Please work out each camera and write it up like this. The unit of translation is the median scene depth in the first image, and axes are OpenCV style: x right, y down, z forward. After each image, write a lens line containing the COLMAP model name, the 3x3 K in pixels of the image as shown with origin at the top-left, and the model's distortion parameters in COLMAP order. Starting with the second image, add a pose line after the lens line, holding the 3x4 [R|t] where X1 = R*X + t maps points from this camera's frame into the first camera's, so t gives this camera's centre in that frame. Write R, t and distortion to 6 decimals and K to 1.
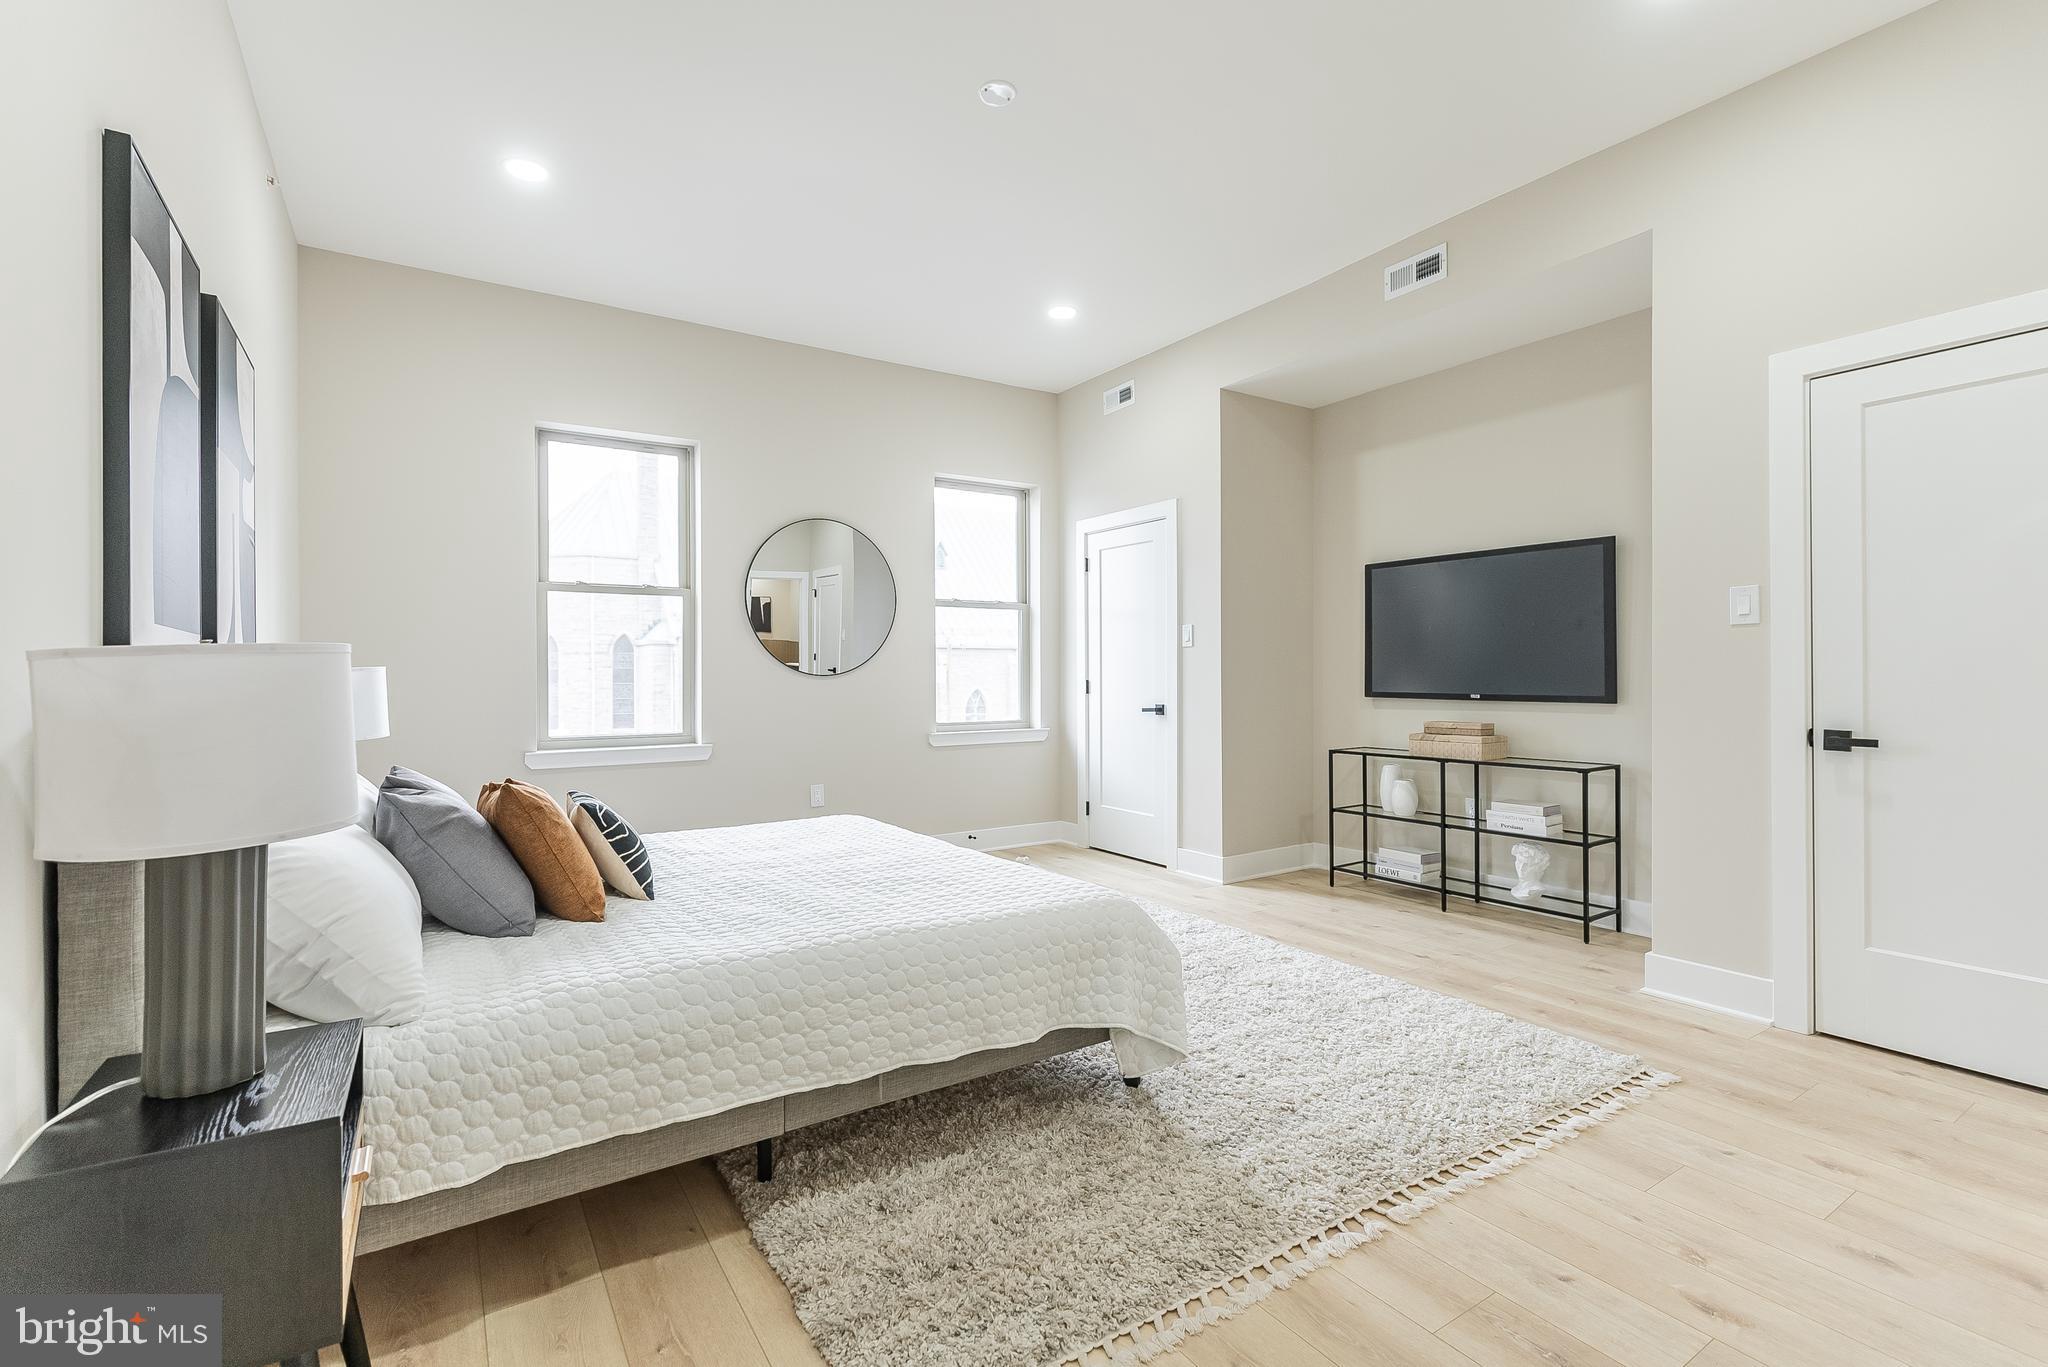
lens RADIAL K [[922.5, 0, 1030.7], [0, 922.5, 680.7], [0, 0, 1]] dist [-0.000305, -0.000825]
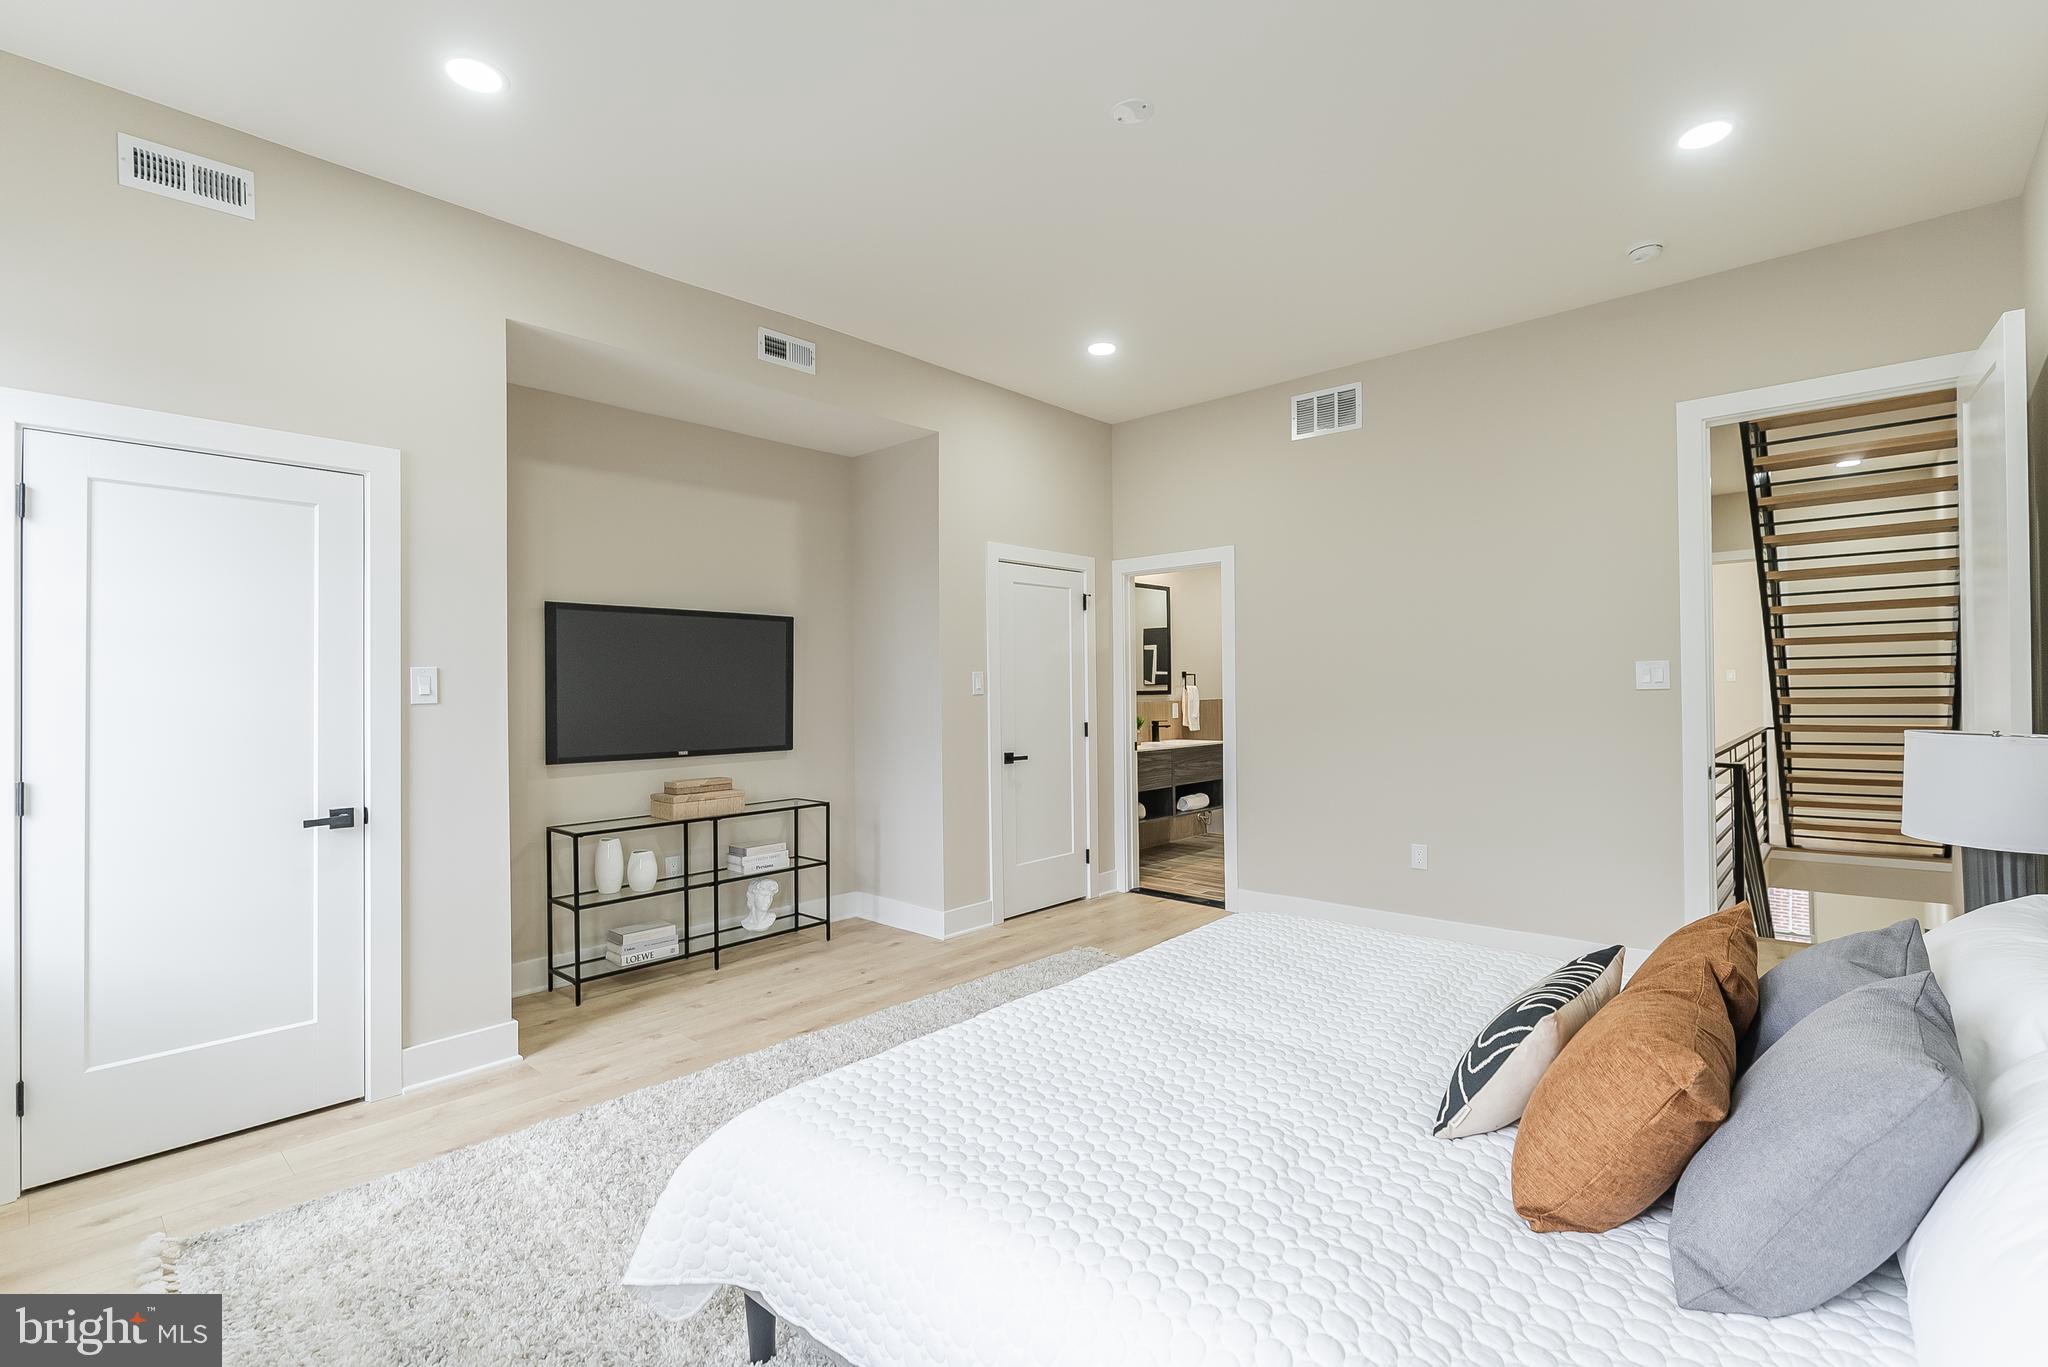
lens RADIAL K [[922.5, 0, 1030.7], [0, 922.5, 680.7], [0, 0, 1]] dist [-0.000305, -0.000825]
pose [[-0.254066, 0.018025, 0.967019, -0.662110], [0.019922, 0.999712, -0.013400, -0.046500], [-0.966982, 0.015860, -0.254352, 0.996830]]
